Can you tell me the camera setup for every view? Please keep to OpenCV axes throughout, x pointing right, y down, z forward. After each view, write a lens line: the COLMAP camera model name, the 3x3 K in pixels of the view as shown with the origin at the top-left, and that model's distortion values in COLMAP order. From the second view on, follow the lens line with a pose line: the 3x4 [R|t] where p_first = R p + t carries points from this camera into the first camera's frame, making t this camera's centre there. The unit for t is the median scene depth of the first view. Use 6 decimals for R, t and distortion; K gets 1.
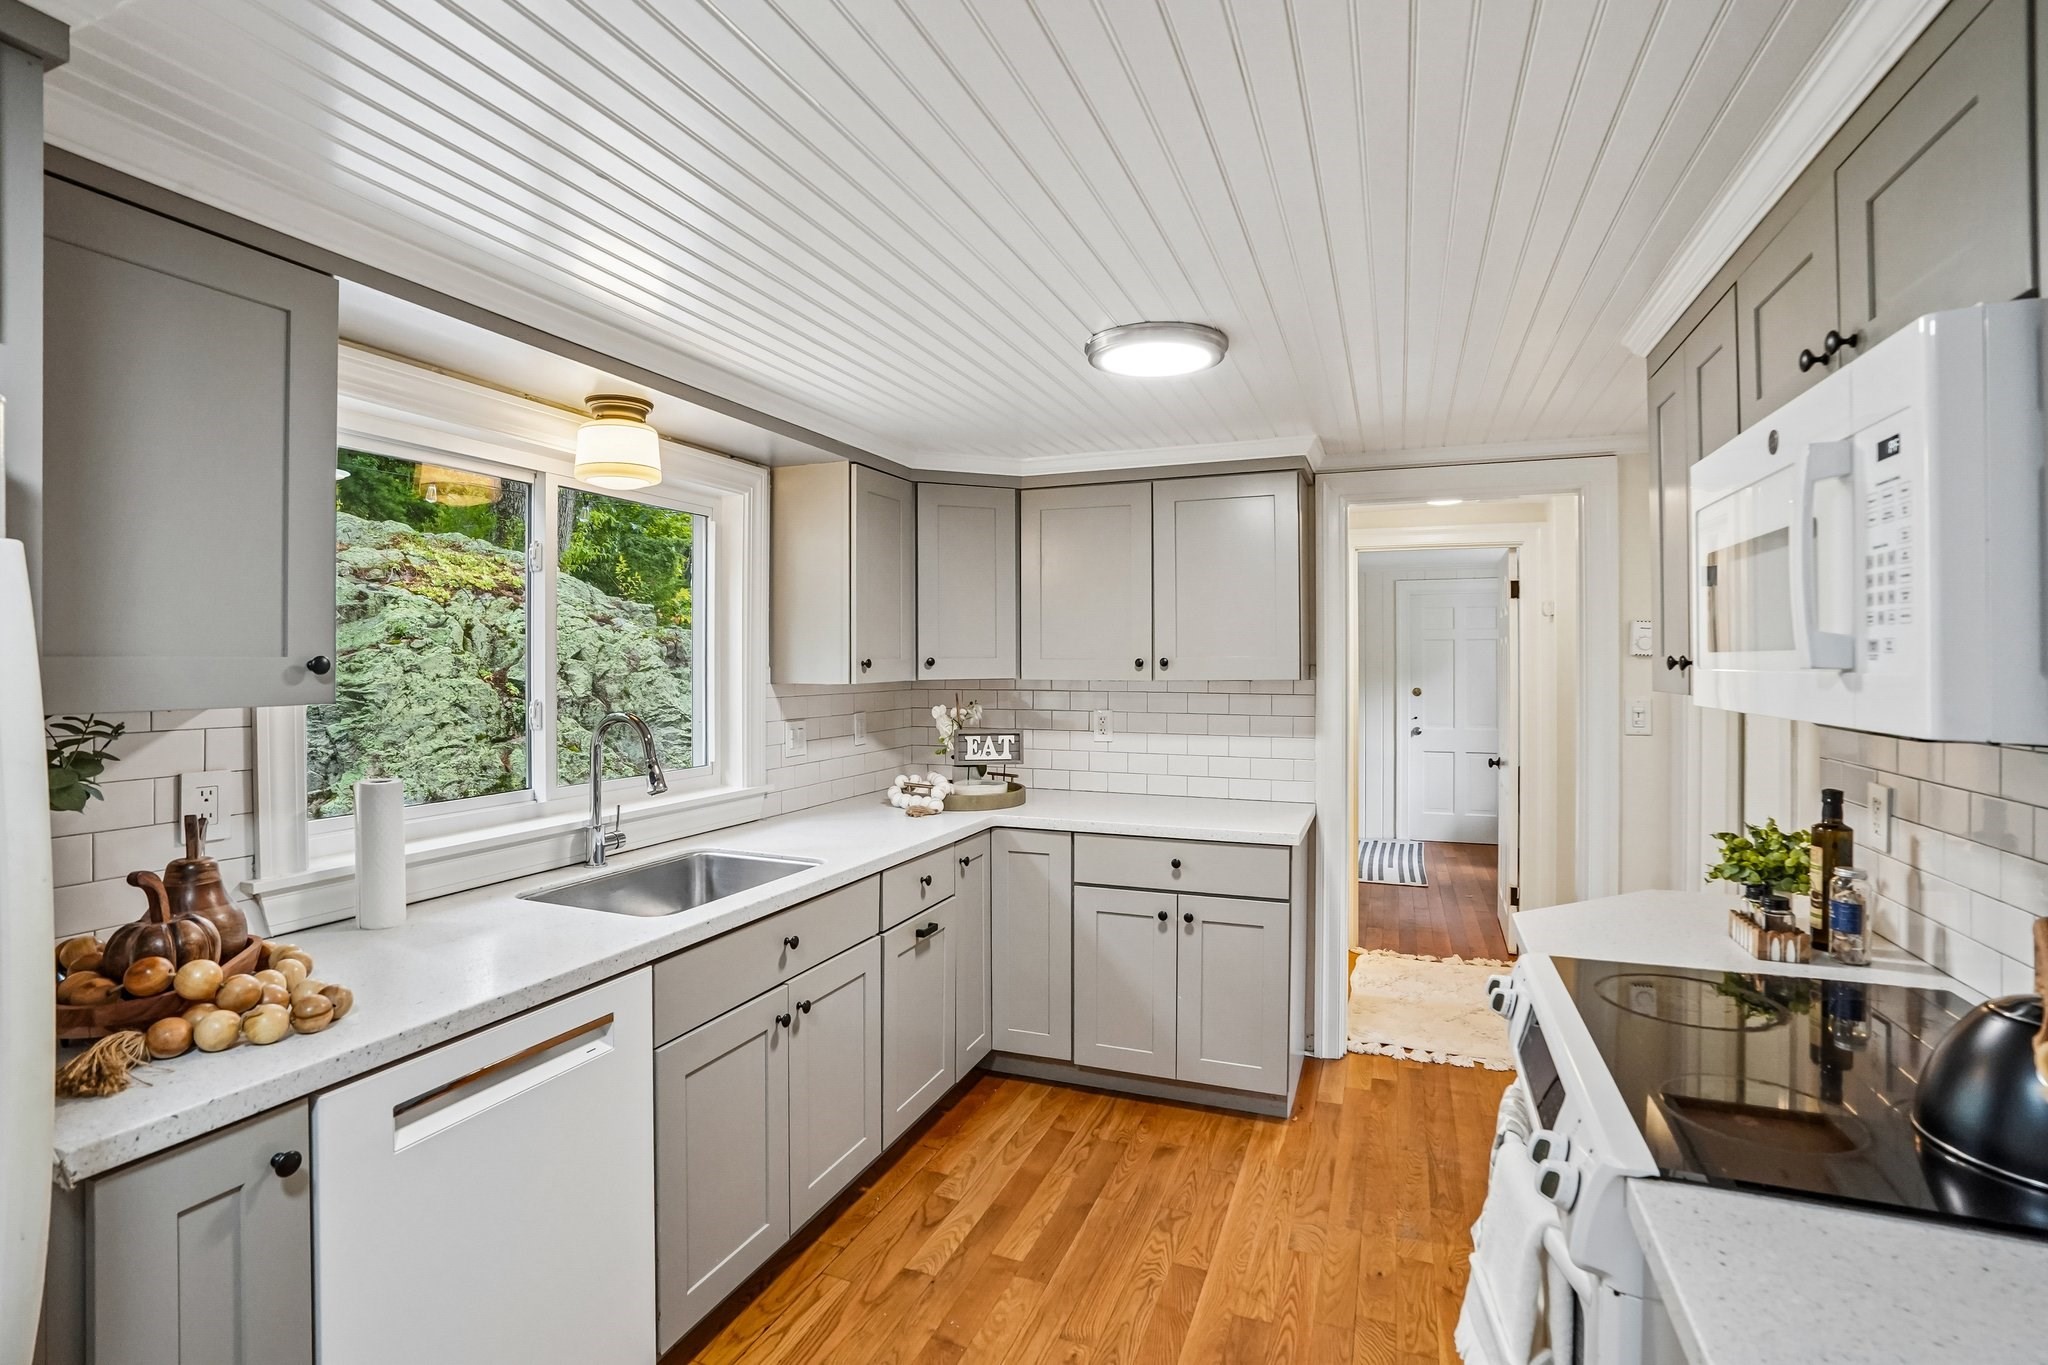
lens RADIAL K [[940.6, 0, 1028.3], [0, 940.6, 675.5], [0, 0, 1]] dist [0.000380, 0.000087]
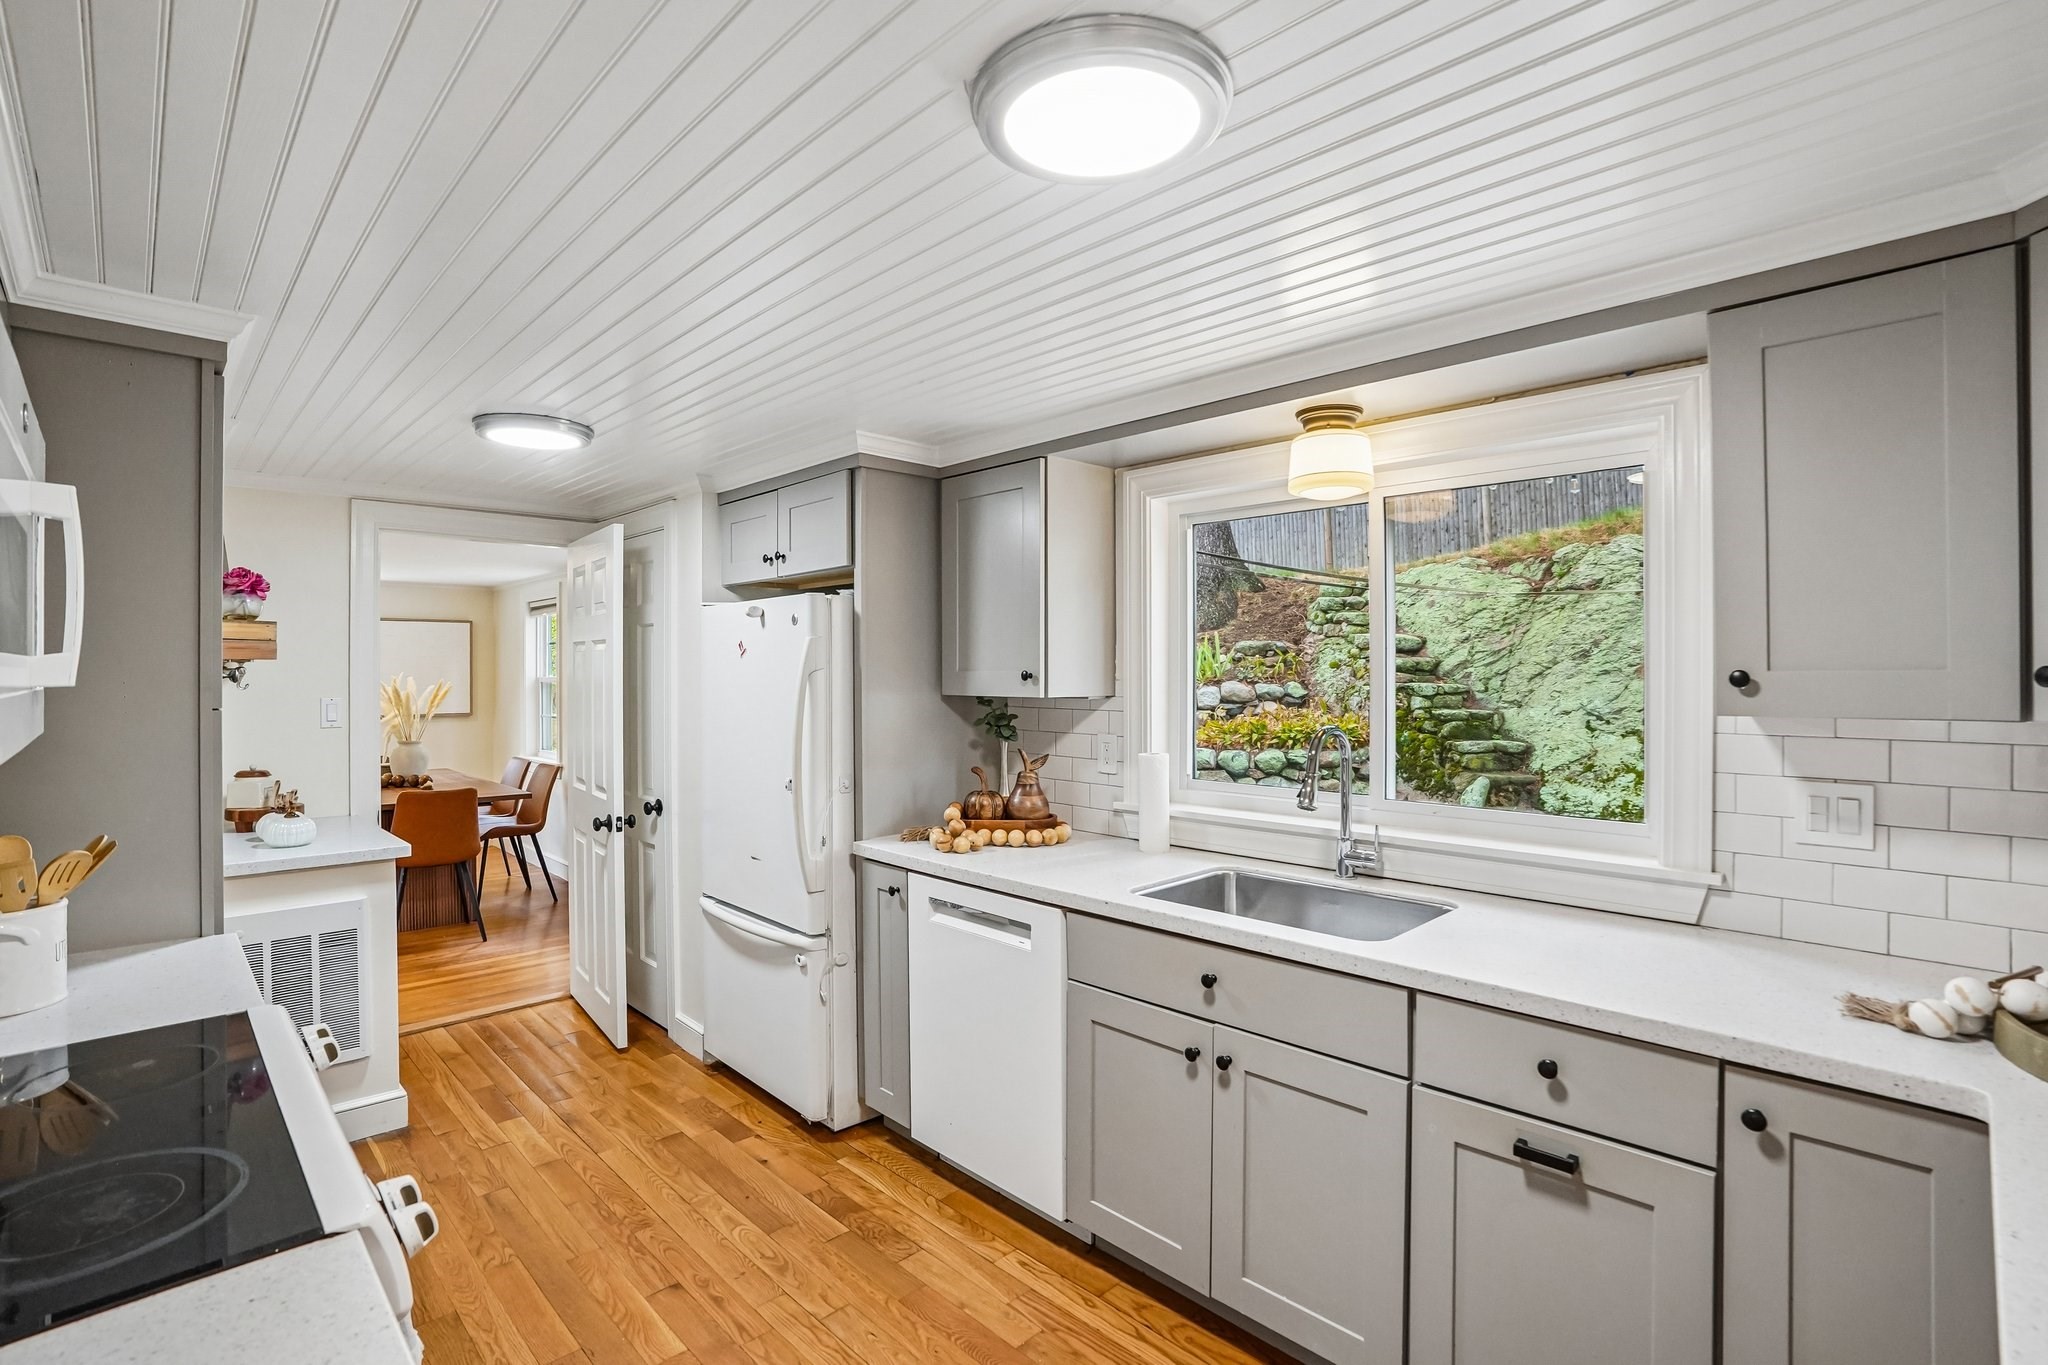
lens RADIAL K [[940.6, 0, 1025.8], [0, 940.6, 676.4], [0, 0, 1]] dist [0.000380, 0.000087]
pose [[-0.394753, 0.002139, -0.918785, 0.682811], [-0.006603, 0.999965, 0.005165, -0.019238], [0.918764, 0.008106, -0.394725, 1.219102]]
